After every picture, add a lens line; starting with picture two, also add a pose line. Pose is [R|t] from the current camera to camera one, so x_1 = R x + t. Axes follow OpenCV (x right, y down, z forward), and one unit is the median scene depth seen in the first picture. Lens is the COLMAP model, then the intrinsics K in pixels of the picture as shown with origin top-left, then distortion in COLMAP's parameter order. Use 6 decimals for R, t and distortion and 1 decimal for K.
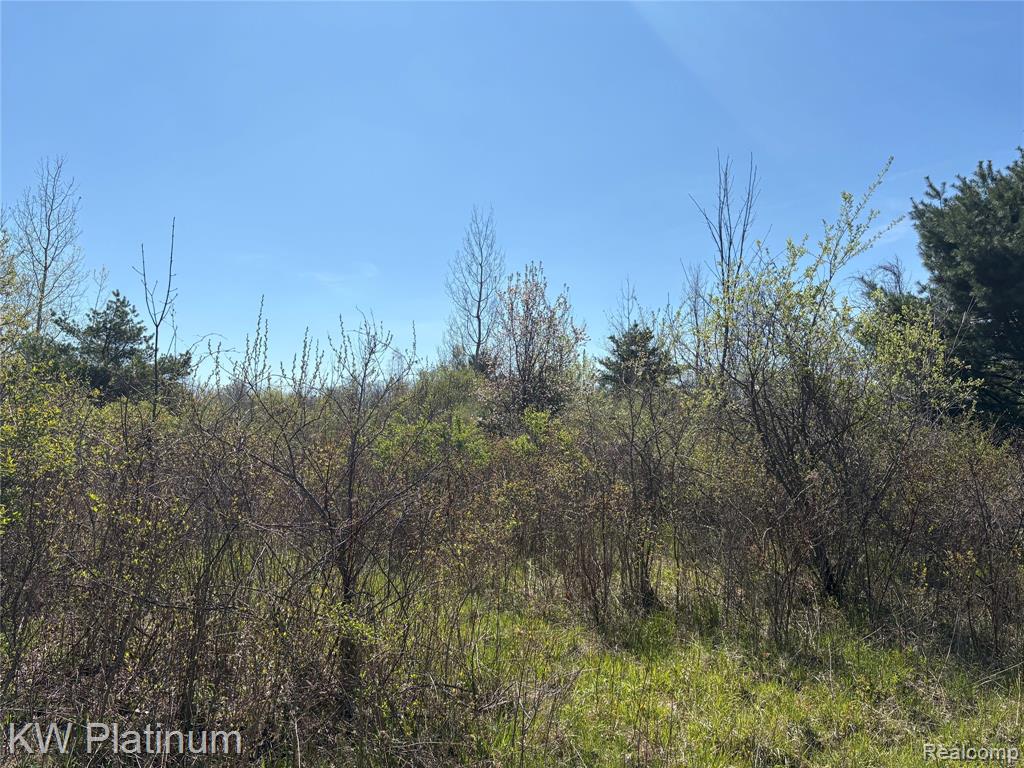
lens RADIAL K [[763.0, 0, 512.0], [0, 763.0, 384.0], [0, 0, 1]] dist [0.058841, -0.093746]
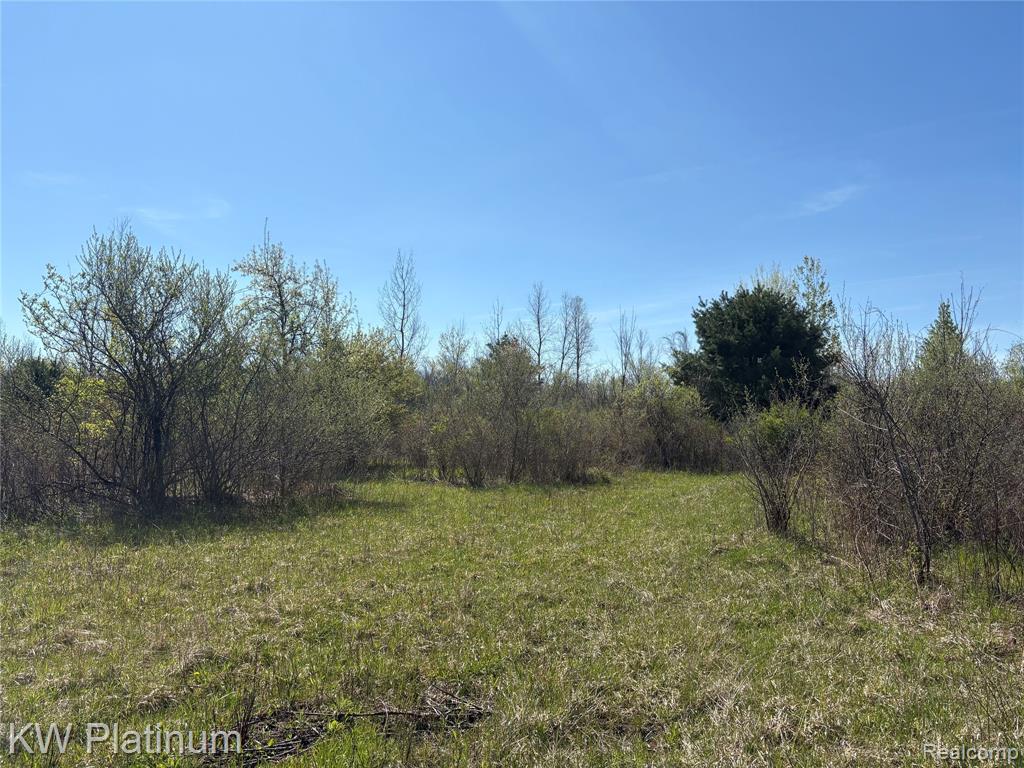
lens RADIAL K [[763.0, 0, 512.0], [0, 763.0, 384.0], [0, 0, 1]] dist [0.058841, -0.093746]
pose [[0.967050, 0.001282, 0.254583, -0.498691], [-0.008859, 0.999551, 0.028618, -0.084833], [-0.254432, -0.029930, 0.966627, -0.918395]]
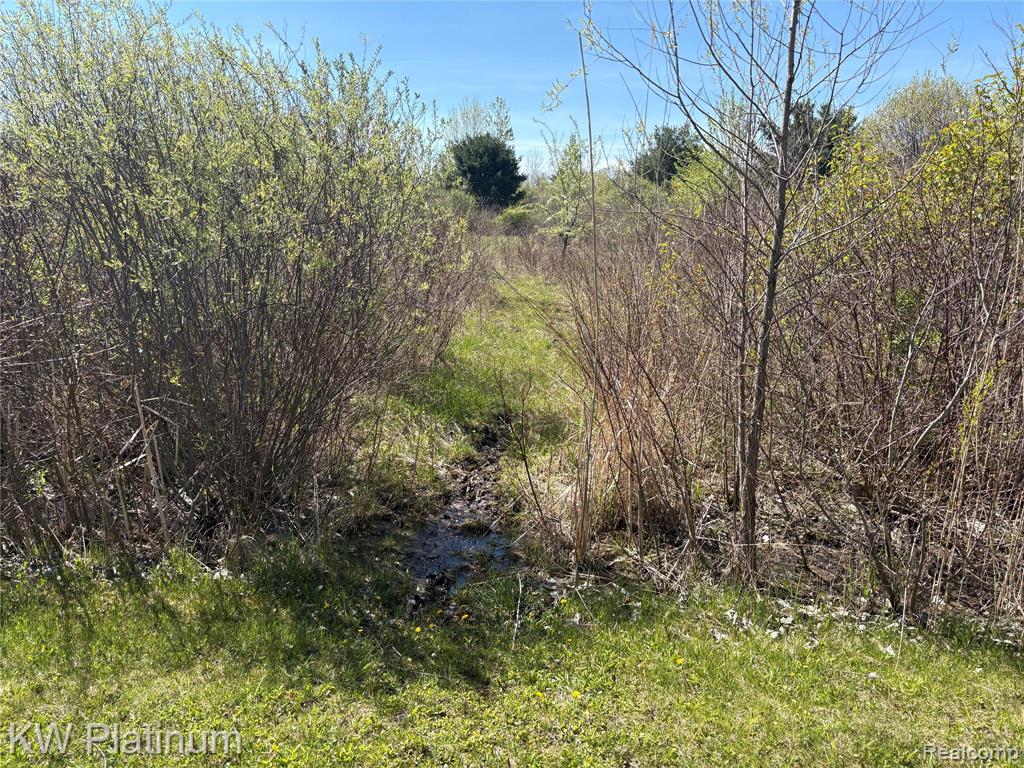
lens RADIAL K [[763.0, 0, 512.0], [0, 763.0, 384.0], [0, 0, 1]] dist [0.058841, -0.093746]
pose [[0.764150, -0.145670, 0.628375, -1.791959], [-0.063781, 0.952329, 0.298331, -0.254631], [-0.641878, -0.268048, 0.718431, -2.210566]]
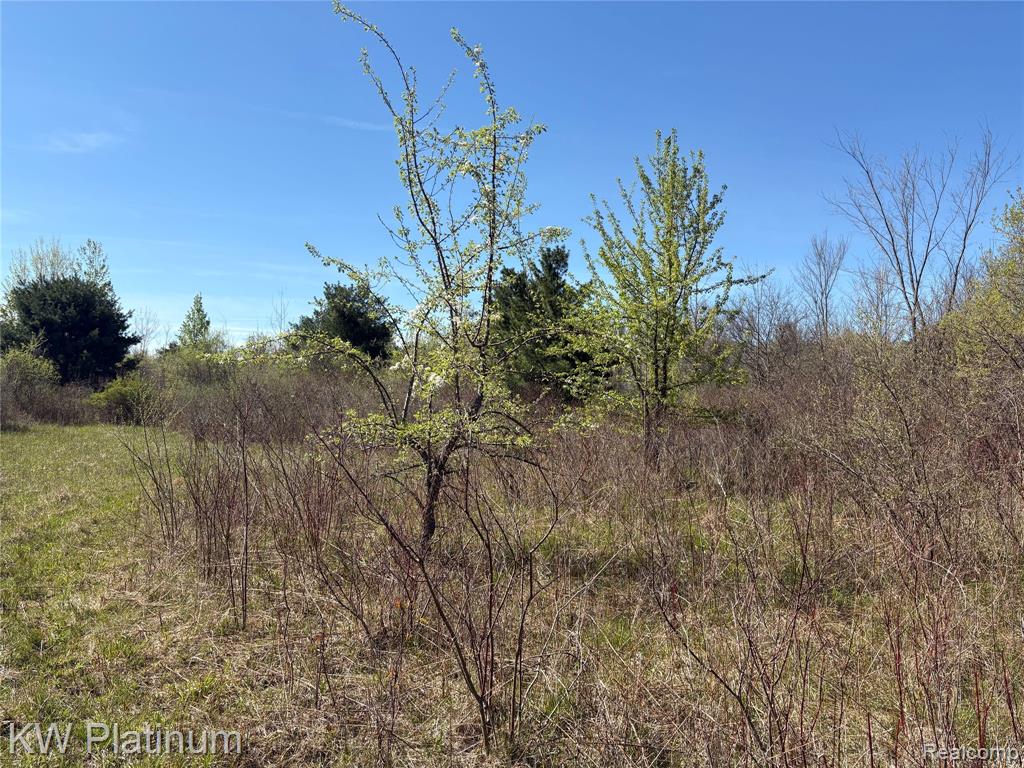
lens RADIAL K [[763.0, 0, 512.0], [0, 763.0, 384.0], [0, 0, 1]] dist [0.058841, -0.093746]
pose [[0.366797, 0.010100, 0.930246, -1.171293], [-0.097395, 0.994863, 0.027601, -0.147646], [-0.925189, -0.100725, 0.365896, -1.396982]]
